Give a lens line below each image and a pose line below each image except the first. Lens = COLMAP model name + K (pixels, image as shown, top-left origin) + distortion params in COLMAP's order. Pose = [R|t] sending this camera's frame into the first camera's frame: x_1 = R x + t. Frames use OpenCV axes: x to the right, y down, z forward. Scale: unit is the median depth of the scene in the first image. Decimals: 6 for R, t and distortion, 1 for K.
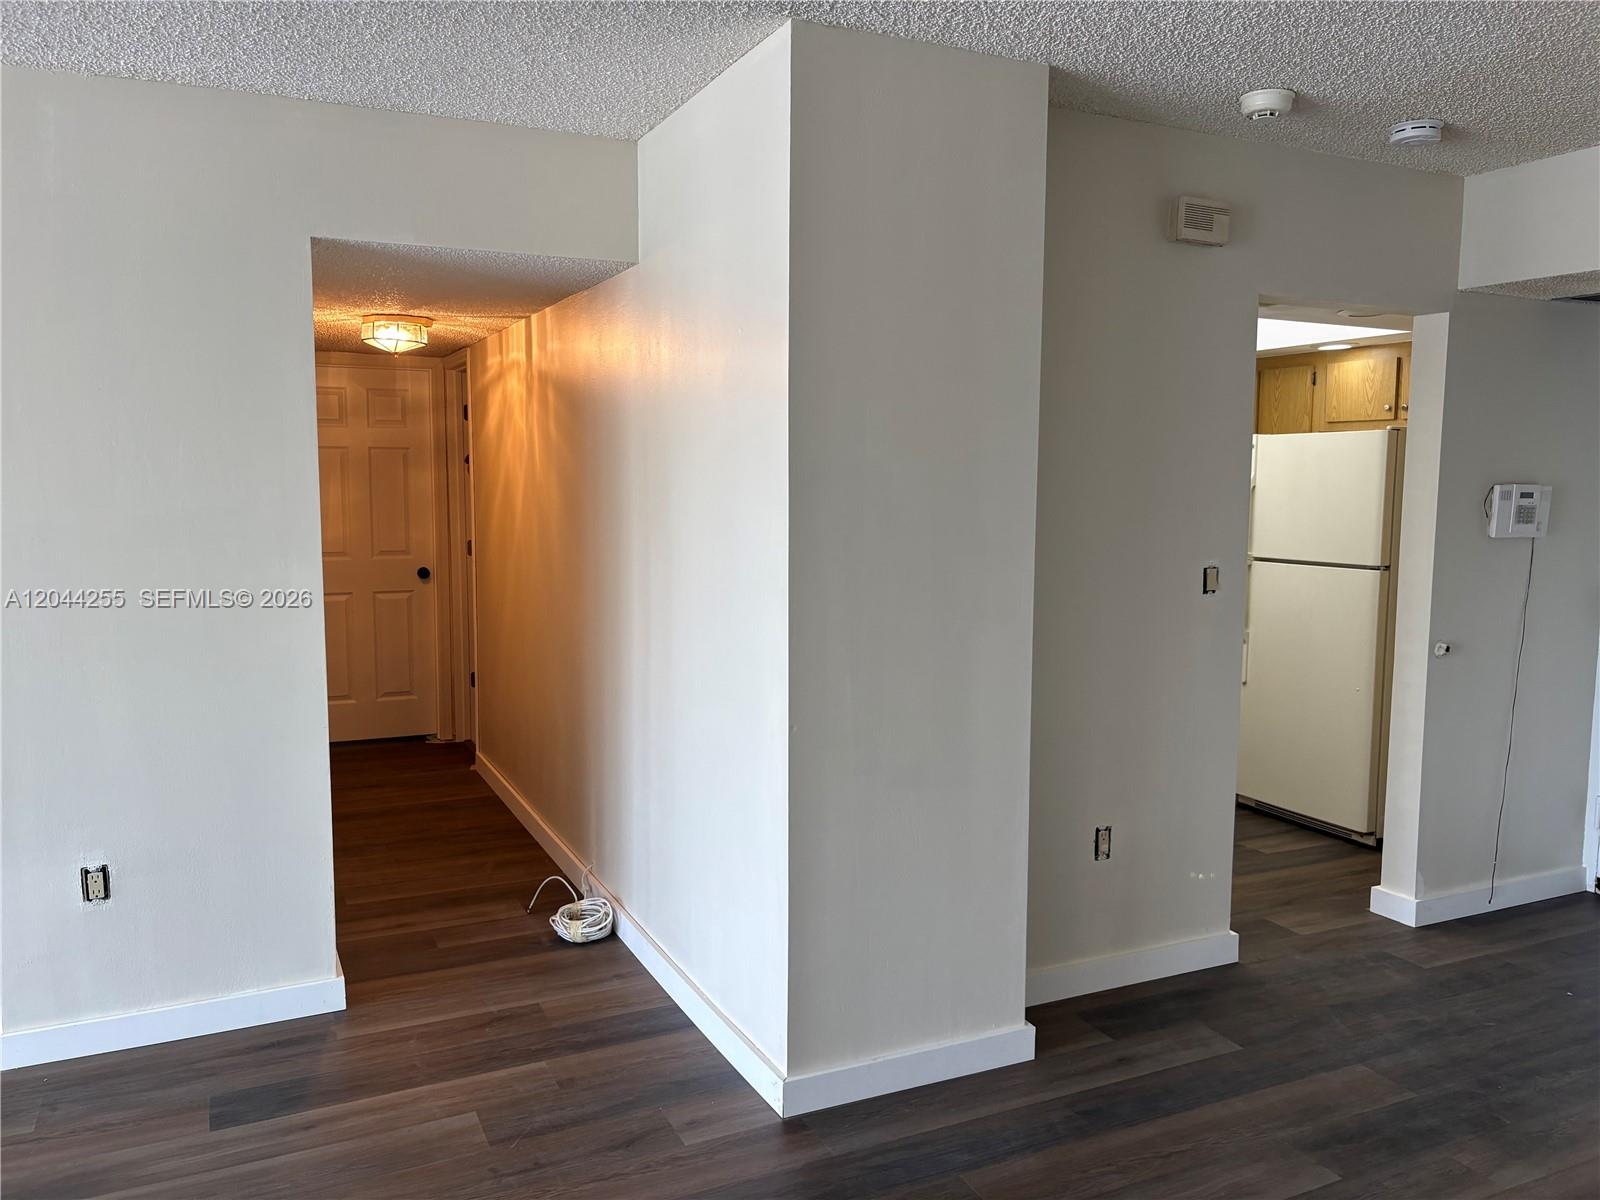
lens RADIAL K [[1233.3, 0, 795.4], [0, 1233.3, 599.9], [0, 0, 1]] dist [0.036533, -0.044197]
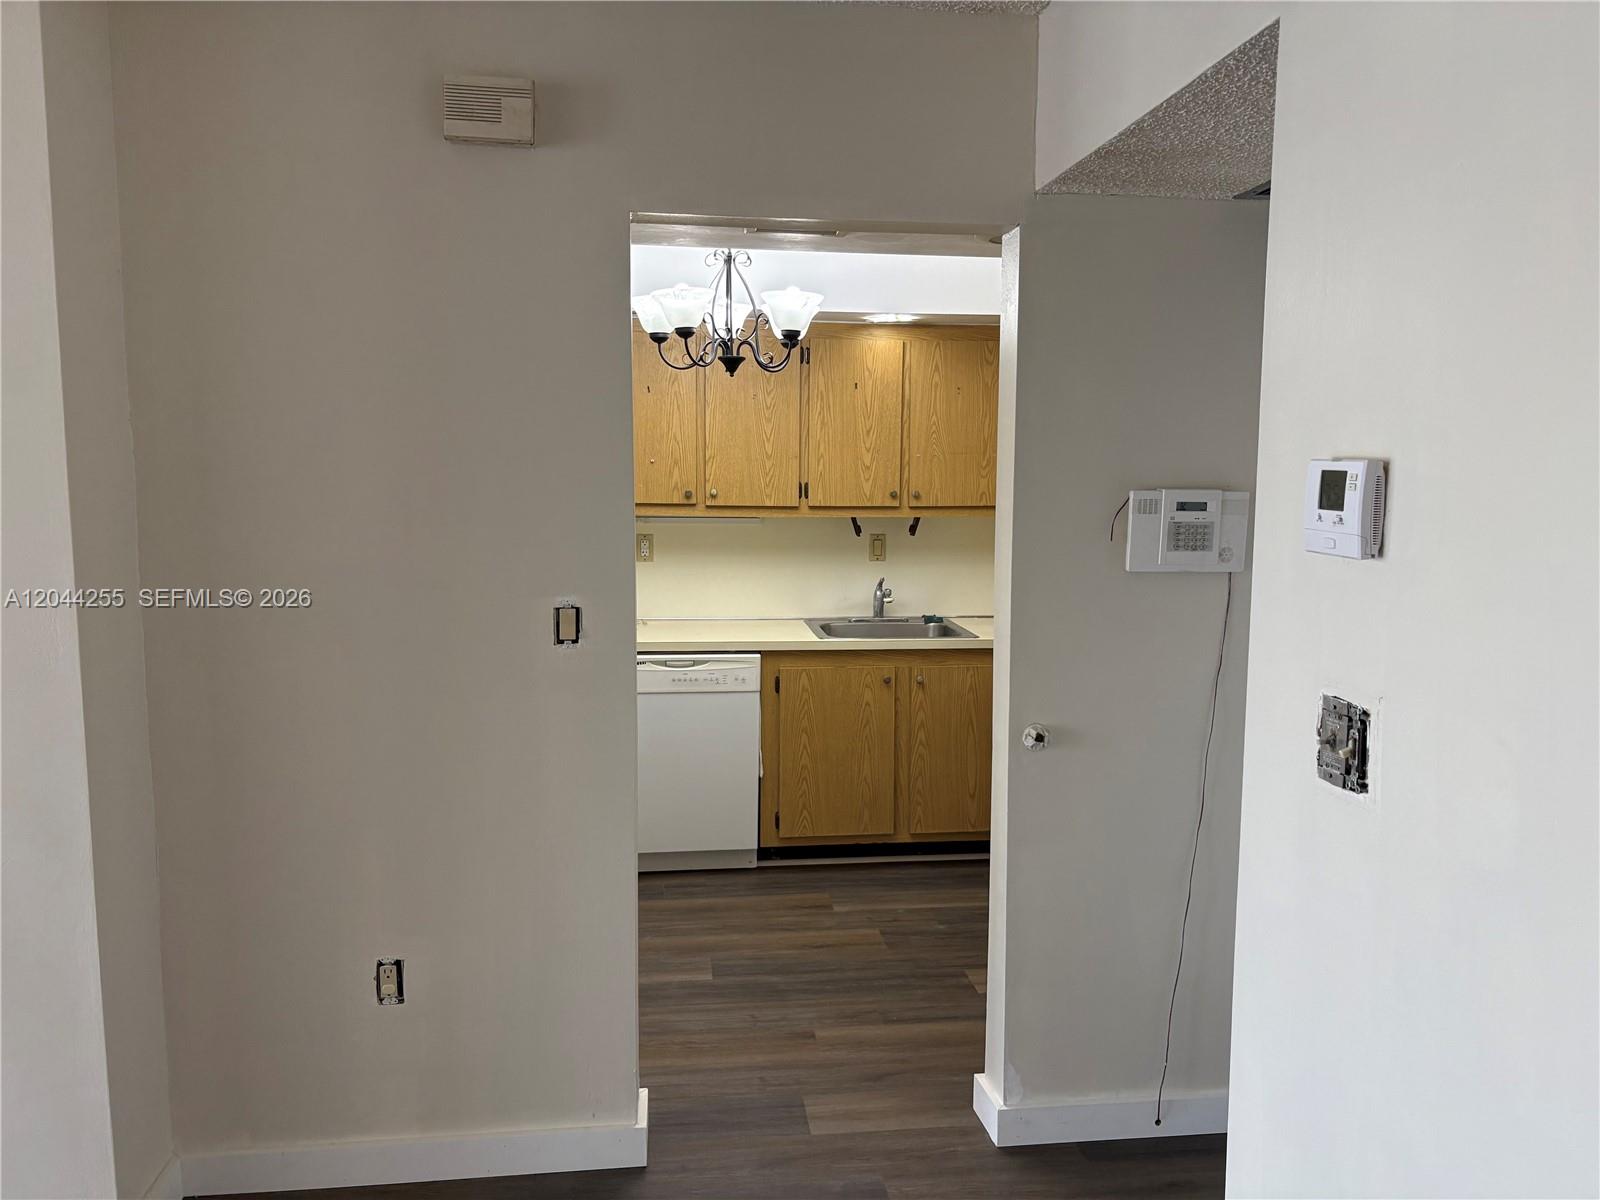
lens RADIAL K [[1233.3, 0, 802.0], [0, 1233.3, 607.9], [0, 0, 1]] dist [0.036533, -0.044197]
pose [[0.949807, 0.031199, -0.311277, 0.695151], [-0.029694, 0.999513, 0.009574, -0.037052], [0.311425, 0.000150, 0.950271, 0.381282]]
